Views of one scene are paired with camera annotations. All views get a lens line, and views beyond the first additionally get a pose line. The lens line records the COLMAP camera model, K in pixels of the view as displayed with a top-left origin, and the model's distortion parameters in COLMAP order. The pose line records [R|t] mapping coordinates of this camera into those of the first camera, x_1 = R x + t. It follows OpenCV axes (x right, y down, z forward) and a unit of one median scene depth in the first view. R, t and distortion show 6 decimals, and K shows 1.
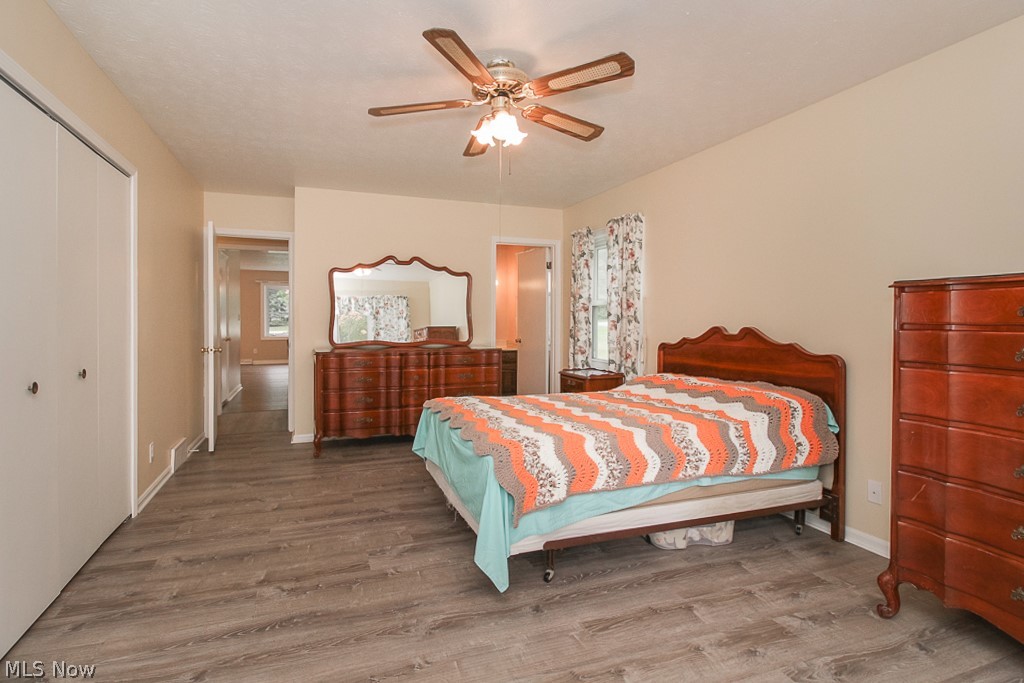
lens RADIAL K [[478.3, 0, 509.5], [0, 478.3, 327.4], [0, 0, 1]] dist [0.015076, -0.010652]
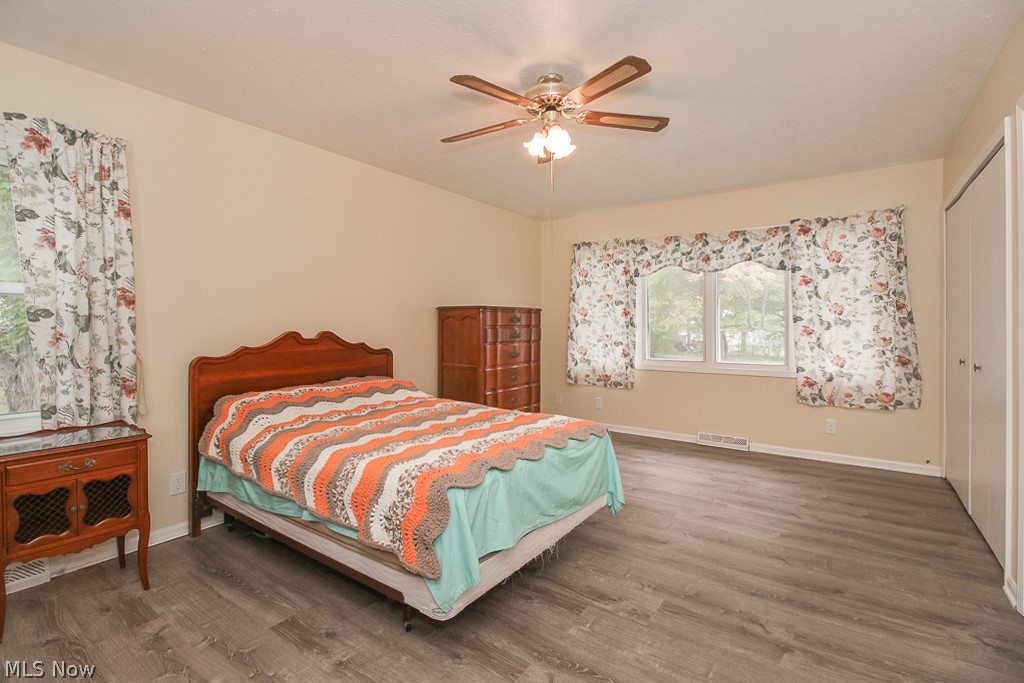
lens RADIAL K [[478.3, 0, 509.5], [0, 478.3, 327.4], [0, 0, 1]] dist [0.015076, -0.010652]
pose [[-0.522965, -0.005537, 0.852336, -0.840477], [0.013835, 0.999792, 0.014984, -0.025150], [-0.852242, 0.019628, -0.522779, 1.588192]]
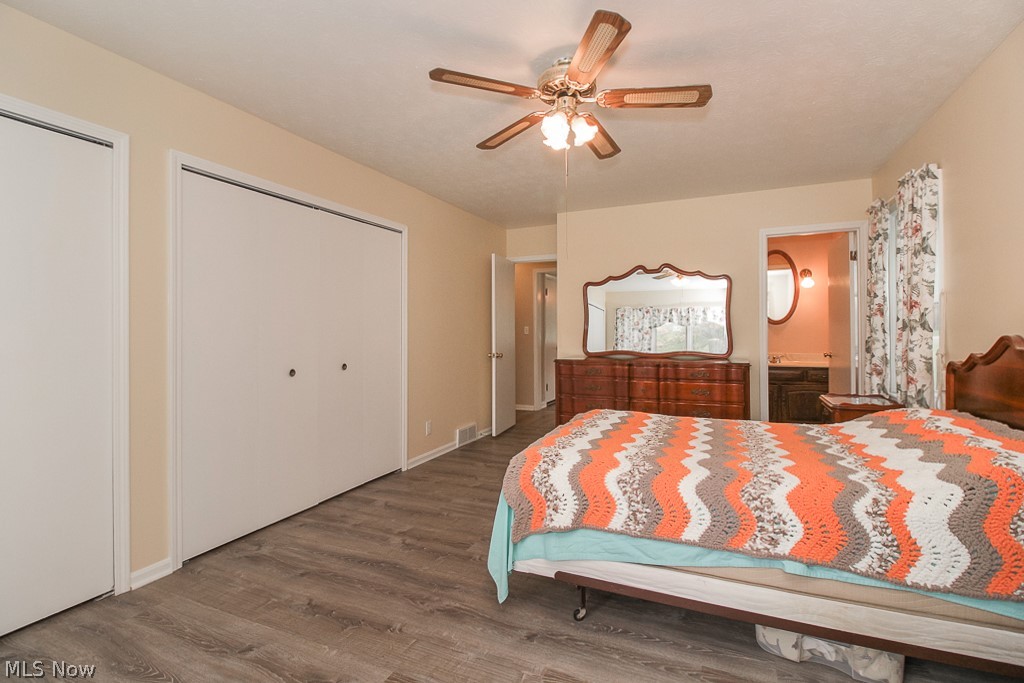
lens RADIAL K [[491.3, 0, 549.5], [0, 491.3, 329.3], [0, 0, 1]] dist [0.024289, -0.023961]
pose [[0.735478, -0.010960, -0.677460, 0.604787], [-0.001599, 0.999838, -0.017911, 0.002790], [0.677547, 0.014256, 0.735341, 0.249058]]
